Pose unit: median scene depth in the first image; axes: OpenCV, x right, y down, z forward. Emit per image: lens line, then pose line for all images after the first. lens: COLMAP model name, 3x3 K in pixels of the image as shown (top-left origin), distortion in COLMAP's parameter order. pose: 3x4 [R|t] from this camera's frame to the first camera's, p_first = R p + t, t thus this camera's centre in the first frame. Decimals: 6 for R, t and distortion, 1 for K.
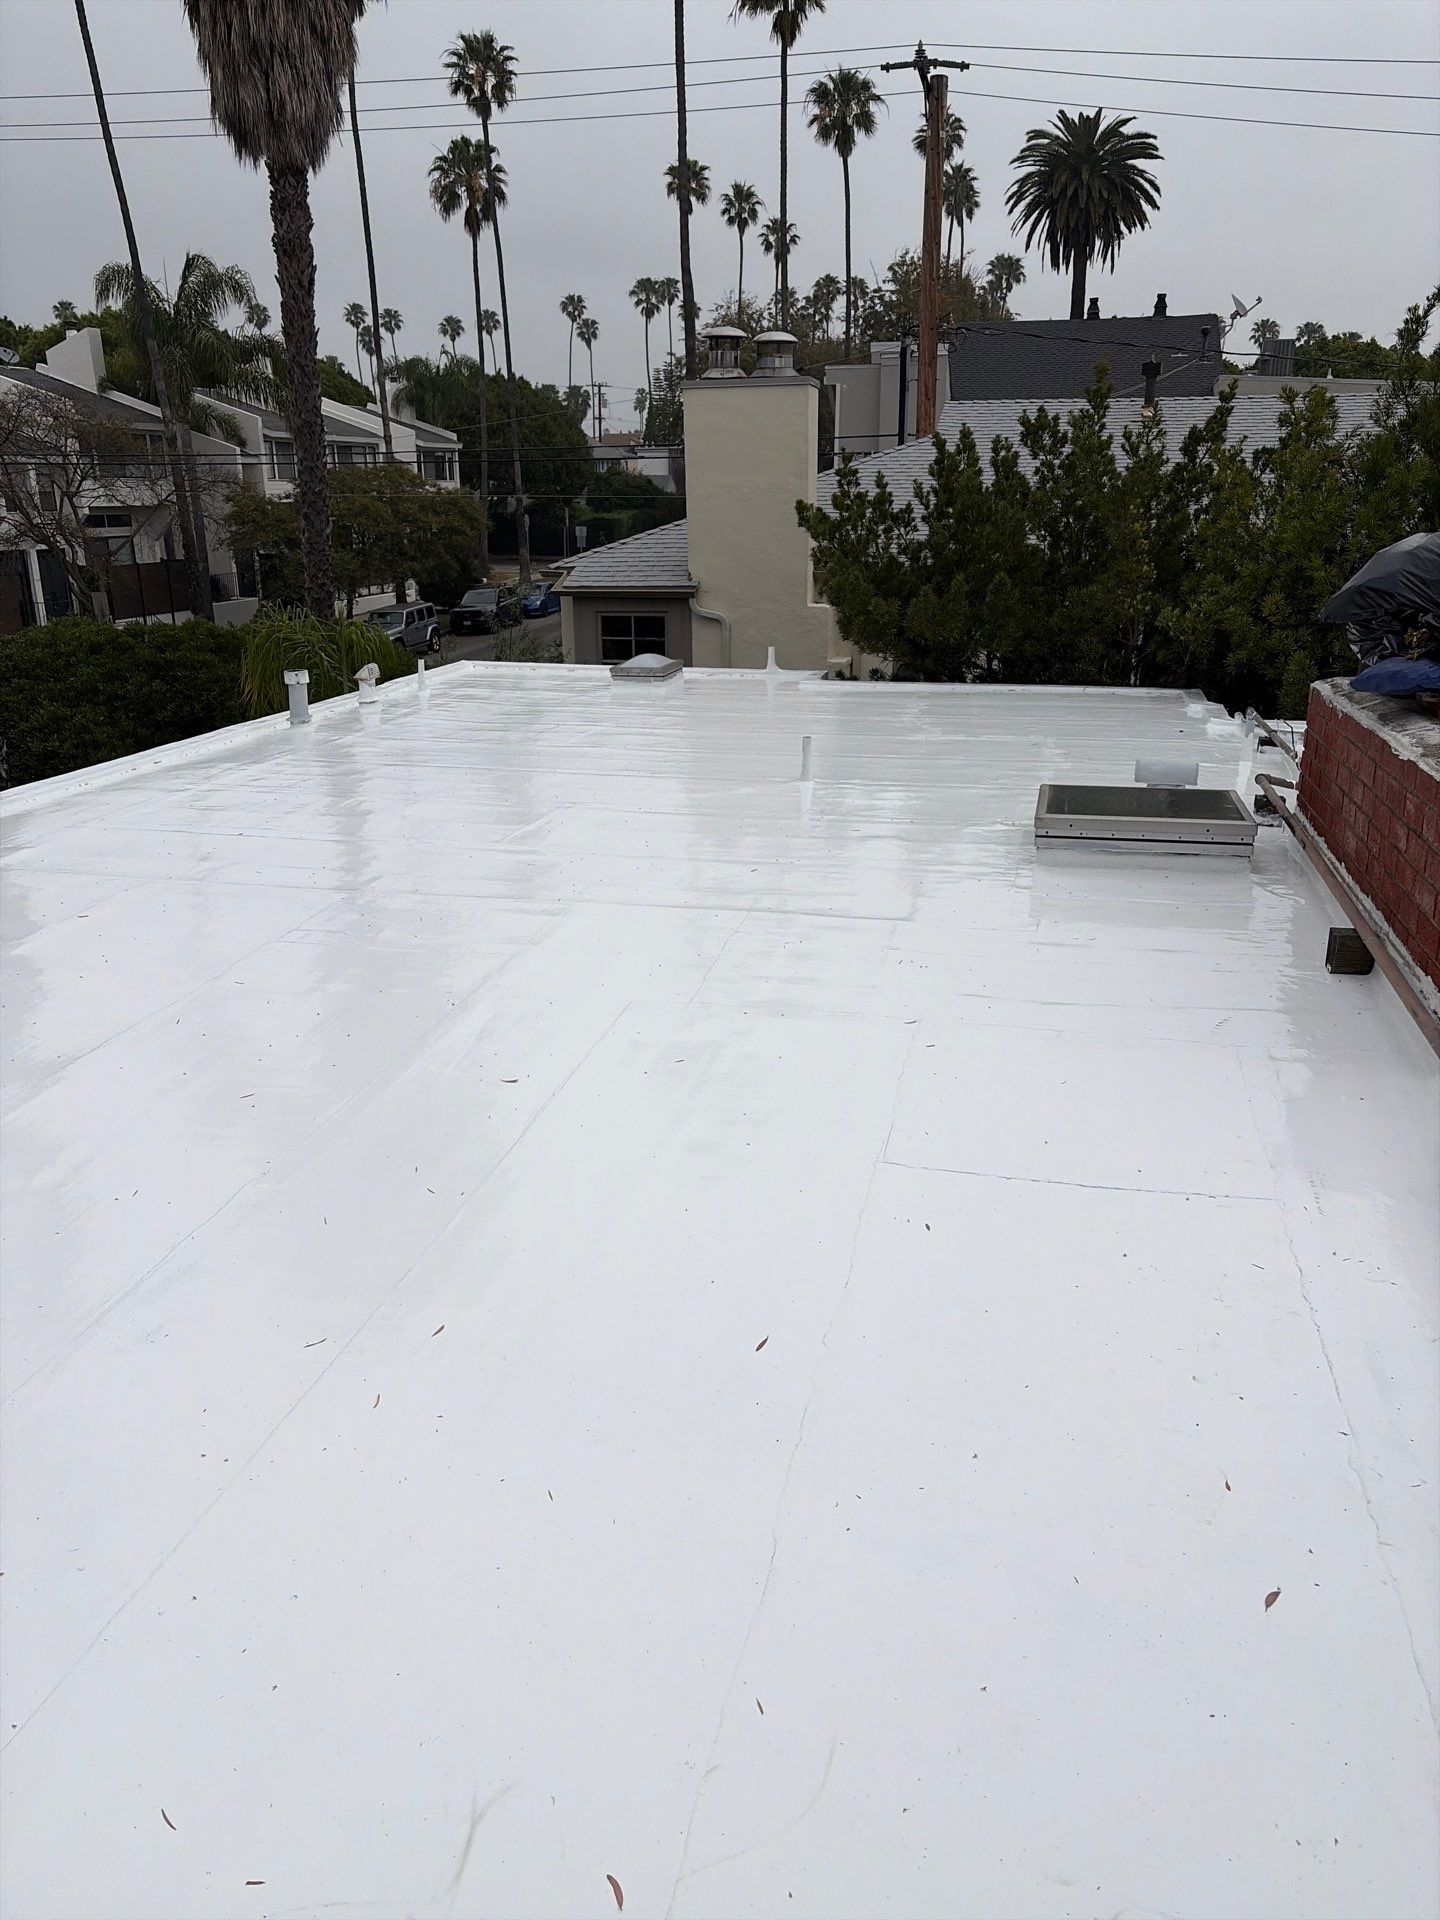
lens RADIAL K [[1450.8, 0, 703.2], [0, 1450.8, 986.6], [0, 0, 1]] dist [0.043153, -0.047331]
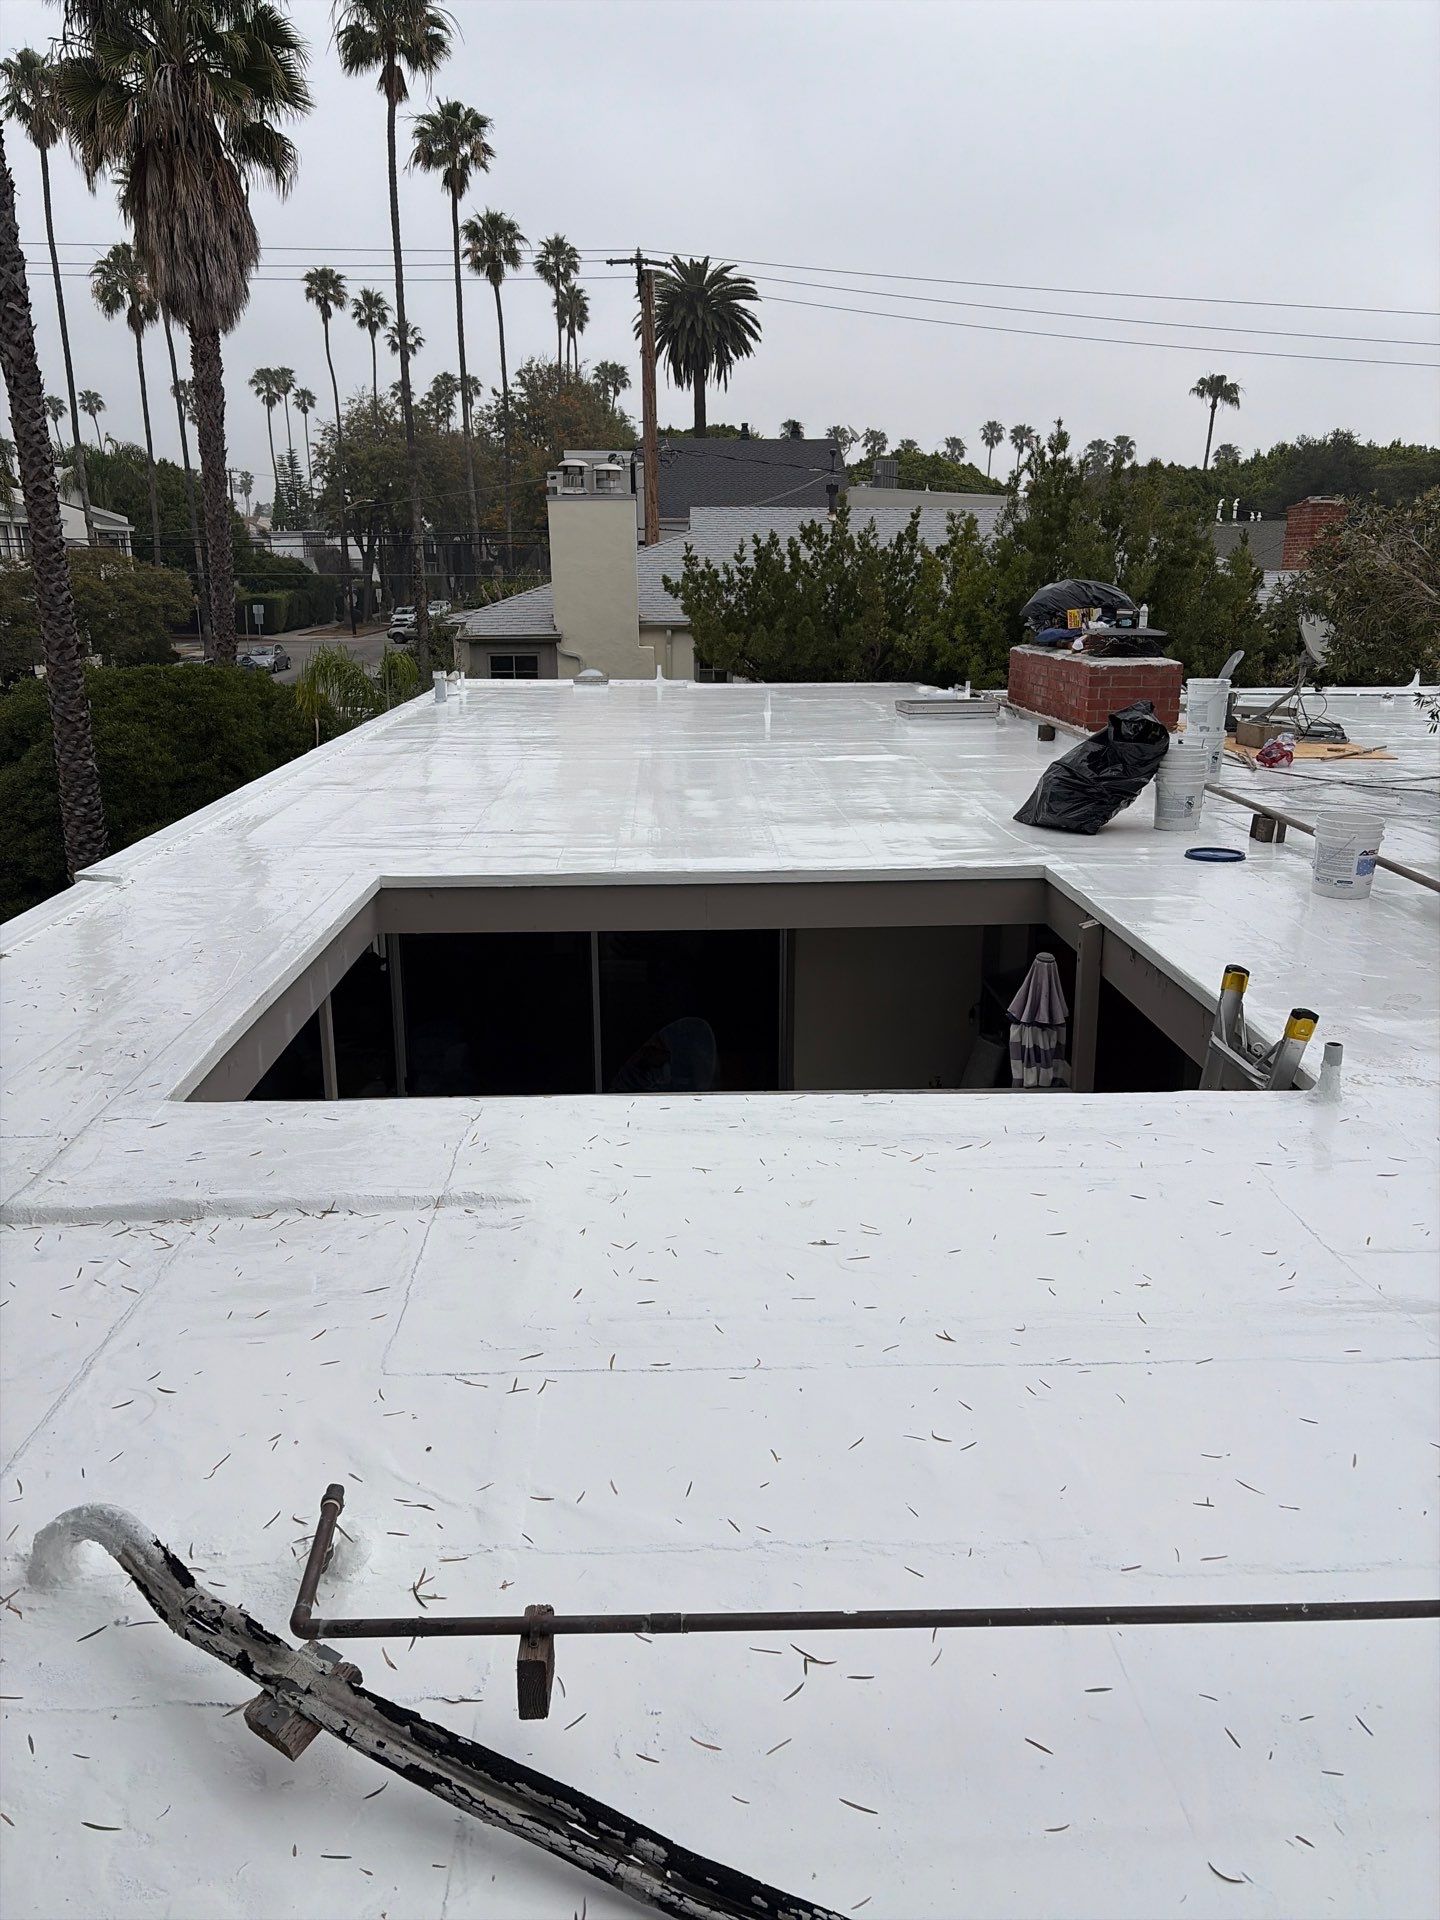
lens RADIAL K [[1450.8, 0, 714.7], [0, 1450.8, 975.7], [0, 0, 1]] dist [0.043153, -0.047331]
pose [[0.964623, -0.069123, 0.254410, -0.084280], [0.083843, 0.995348, -0.047464, 0.048381], [-0.249946, 0.067115, 0.965931, -0.138186]]
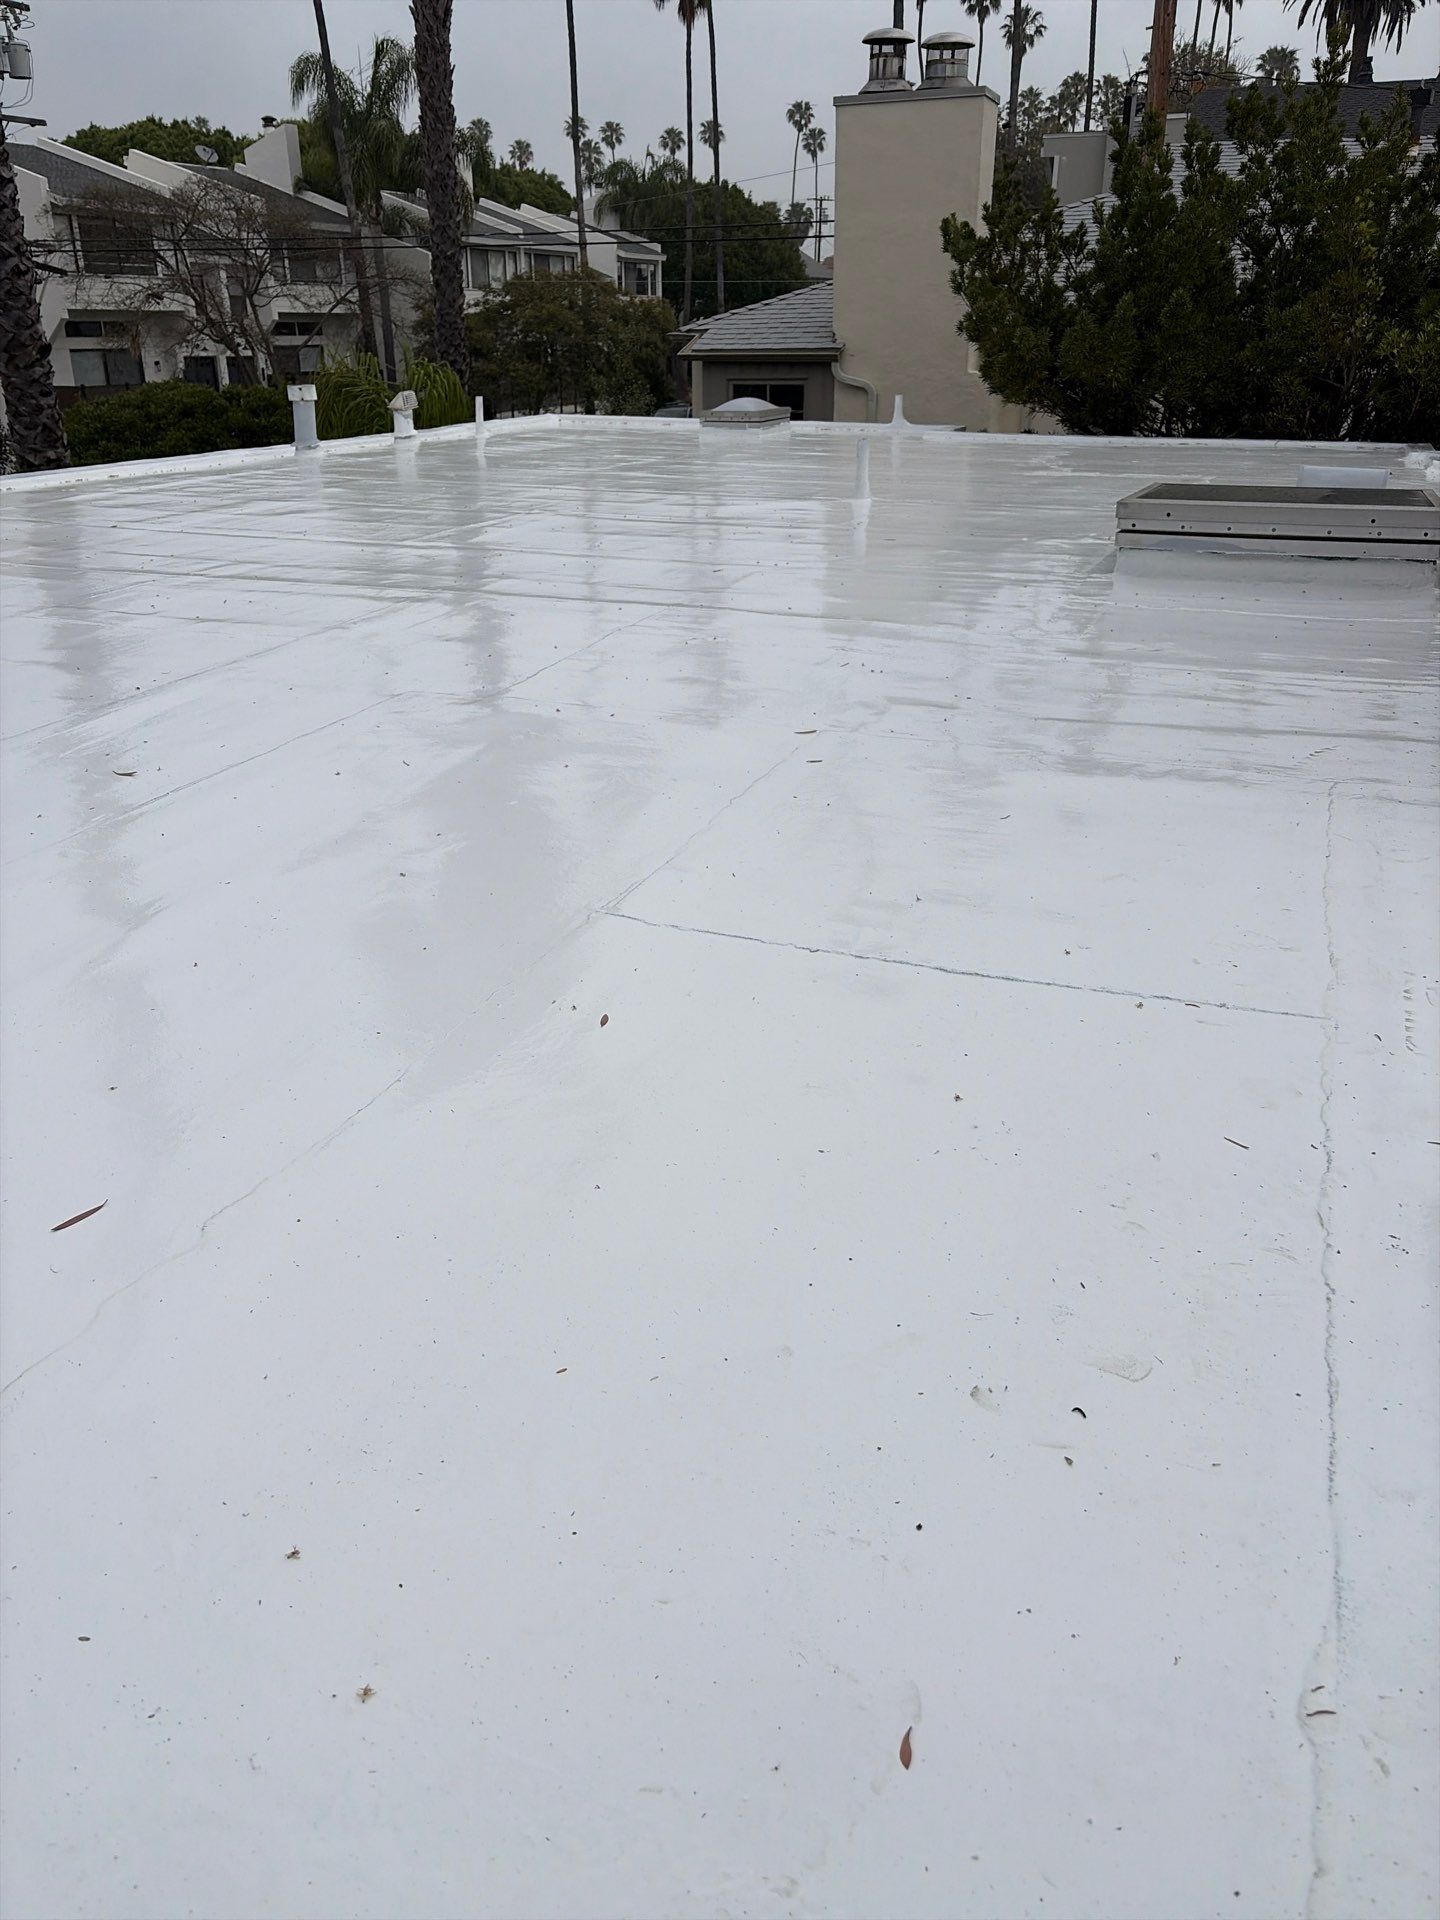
lens RADIAL K [[1450.8, 0, 686.8], [0, 1450.8, 960.1], [0, 0, 1]] dist [0.043153, -0.047331]
pose [[0.988413, 0.064424, -0.137435, 0.016465], [-0.052755, 0.994817, 0.086923, 0.006343], [0.142323, -0.078666, 0.986689, 0.032287]]
